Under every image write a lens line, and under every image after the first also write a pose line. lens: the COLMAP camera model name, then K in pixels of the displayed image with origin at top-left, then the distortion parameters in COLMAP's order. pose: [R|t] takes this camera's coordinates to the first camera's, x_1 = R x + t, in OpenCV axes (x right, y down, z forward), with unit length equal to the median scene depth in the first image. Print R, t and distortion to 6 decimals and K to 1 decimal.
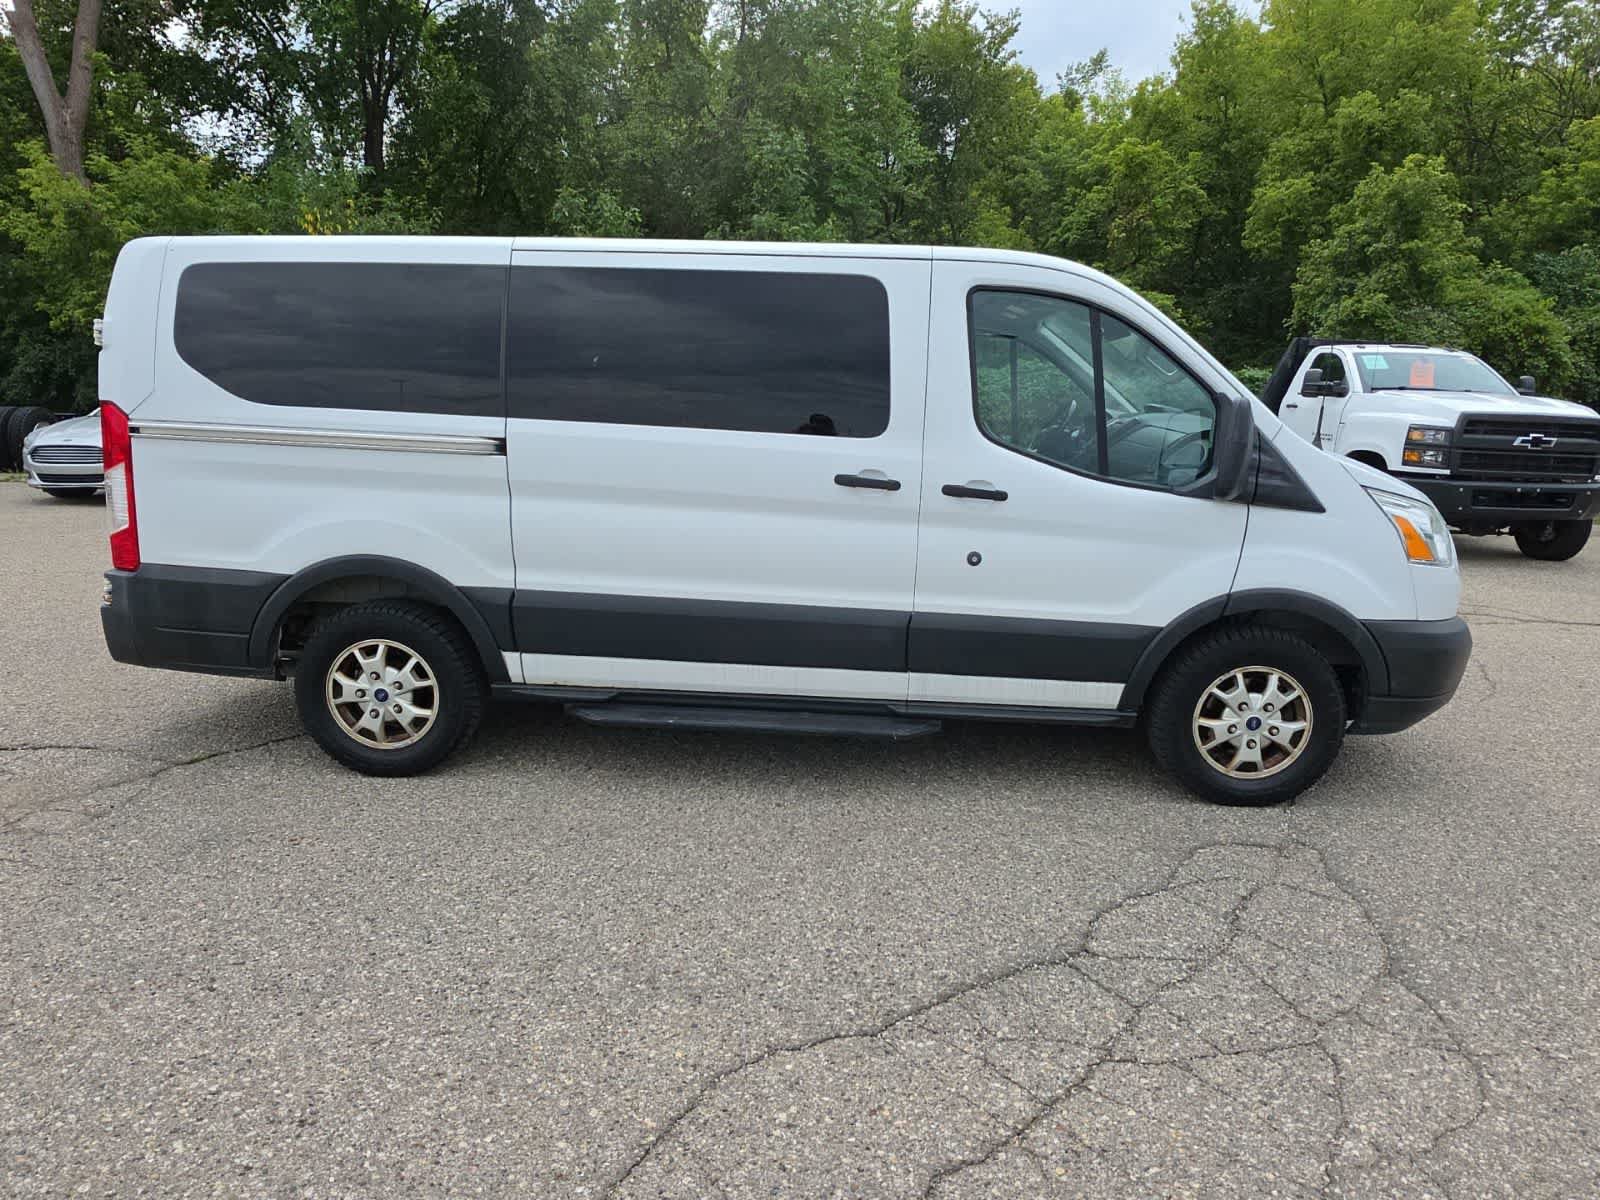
lens RADIAL K [[993.4, 0, 800.0], [0, 993.4, 600.0], [0, 0, 1]] dist [0.001897, -0.000901]
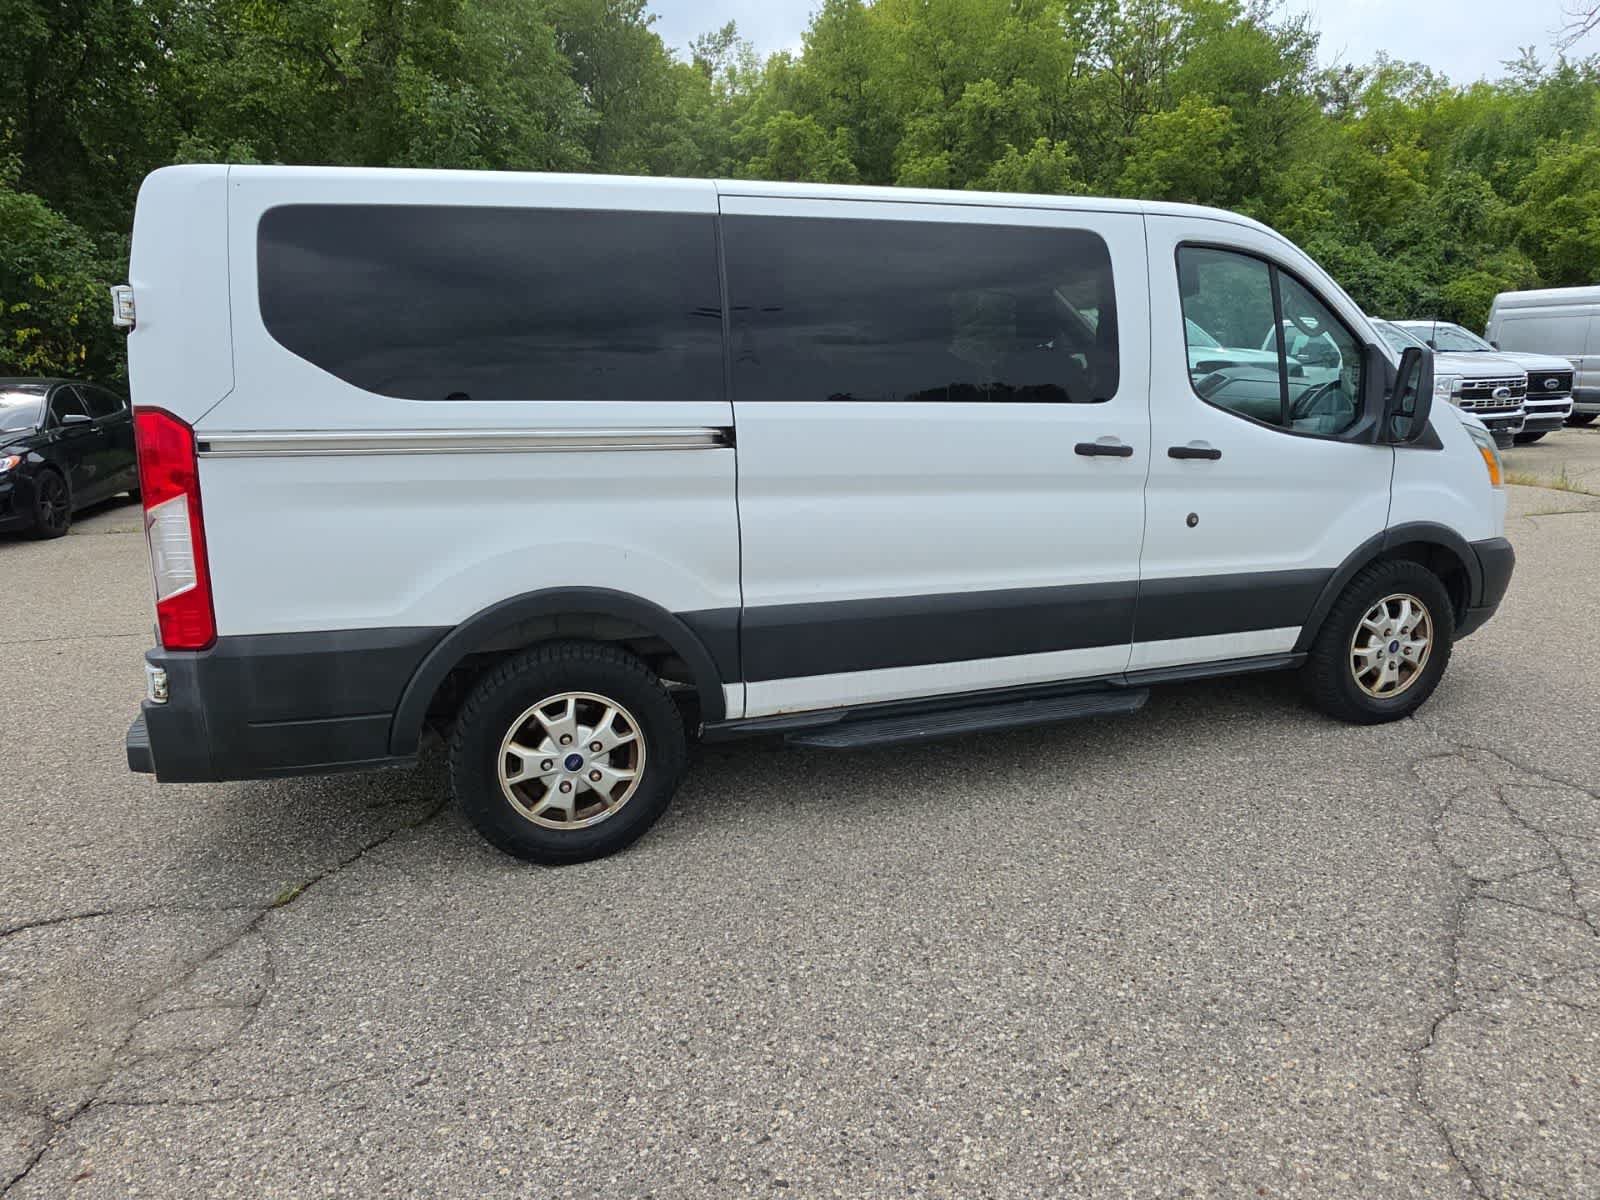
lens RADIAL K [[993.4, 0, 800.0], [0, 993.4, 600.0], [0, 0, 1]] dist [0.001897, -0.000901]
pose [[0.929713, -0.120009, 0.348184, -0.525793], [0.110973, 0.992765, 0.045858, -0.049645], [-0.351169, -0.003996, 0.936304, 0.202255]]
